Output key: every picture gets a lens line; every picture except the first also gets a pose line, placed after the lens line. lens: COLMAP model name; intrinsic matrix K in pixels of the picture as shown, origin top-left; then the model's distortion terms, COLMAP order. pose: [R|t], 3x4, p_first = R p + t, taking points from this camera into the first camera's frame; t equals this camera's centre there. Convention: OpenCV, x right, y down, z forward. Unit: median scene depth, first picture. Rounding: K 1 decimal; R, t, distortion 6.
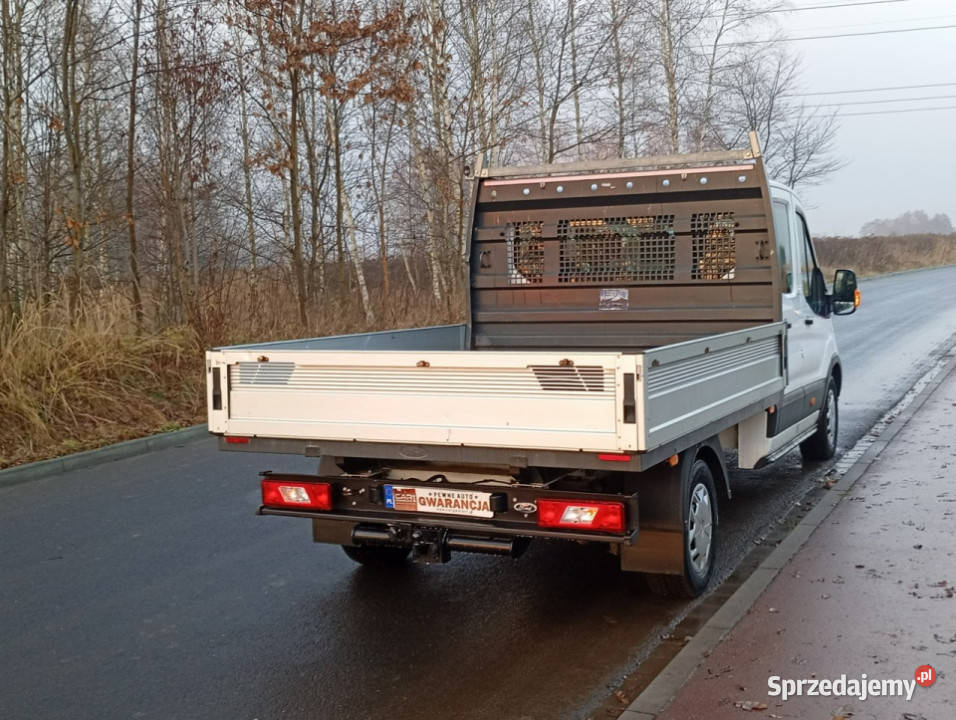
lens RADIAL K [[1184.9, 0, 478.0], [0, 1184.9, 360.0], [0, 0, 1]] dist [0.060632, -0.056289]
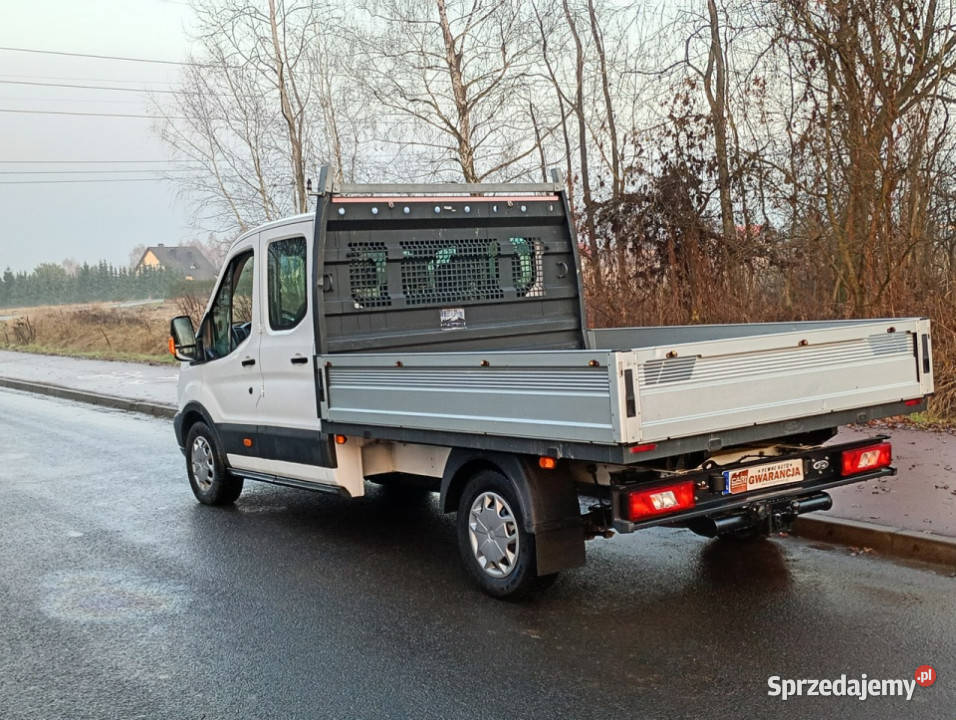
lens RADIAL K [[1184.9, 0, 478.0], [0, 1184.9, 360.0], [0, 0, 1]] dist [0.060632, -0.056289]
pose [[0.494787, -0.051718, 0.867474, -1.052760], [0.119297, 0.992819, -0.008853, -0.006418], [-0.860787, 0.107867, 0.497404, 0.654676]]
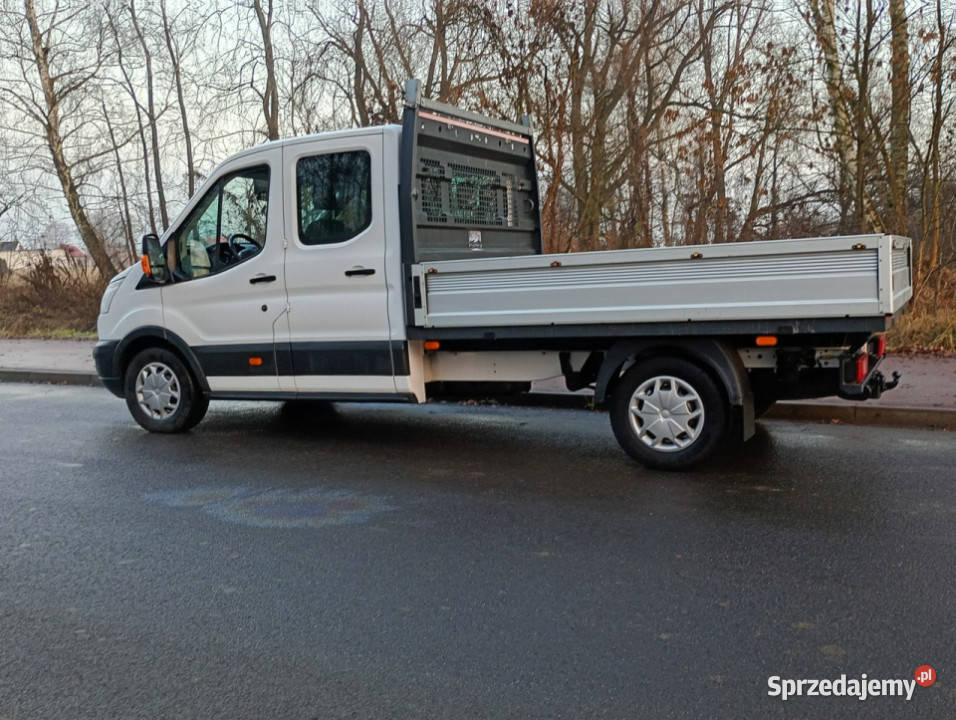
lens RADIAL K [[966.4, 0, 478.0], [0, 966.4, 360.0], [0, 0, 1]] dist [0.027064, -0.003261]
pose [[0.018535, -0.065782, 0.997662, -1.100865], [0.118818, 0.990907, 0.063129, 0.003890], [-0.992743, 0.117370, 0.026183, 1.358012]]
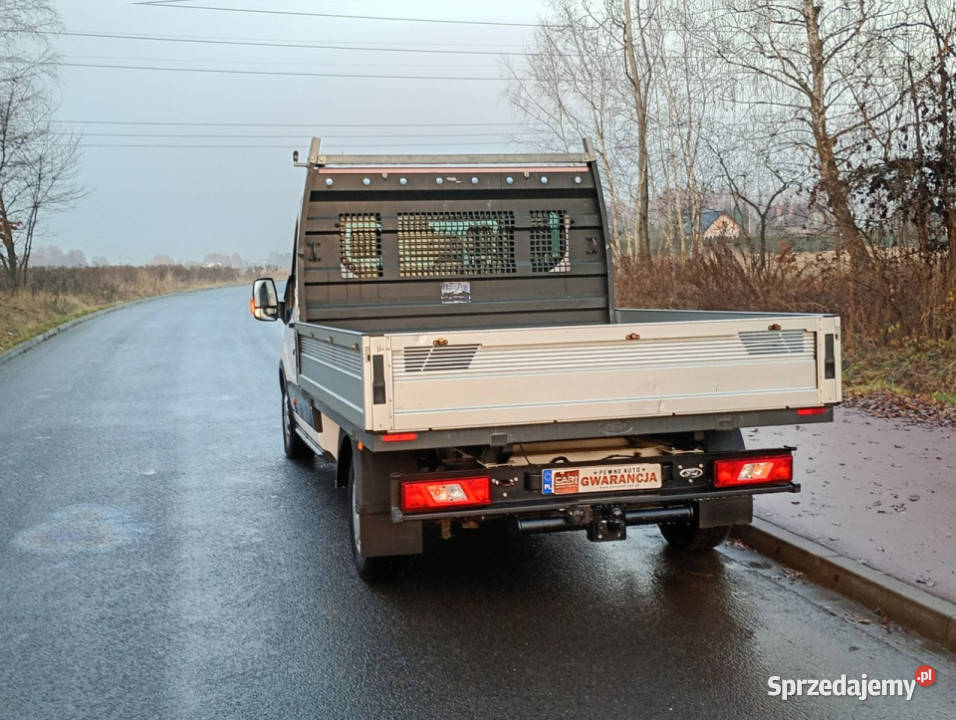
lens RADIAL K [[1184.9, 0, 478.0], [0, 1184.9, 360.0], [0, 0, 1]] dist [0.060632, -0.056289]
pose [[0.766210, -0.039885, 0.641351, -0.718126], [0.058695, 0.998244, -0.008042, 0.021366], [-0.639904, 0.043806, 0.767205, 0.295349]]
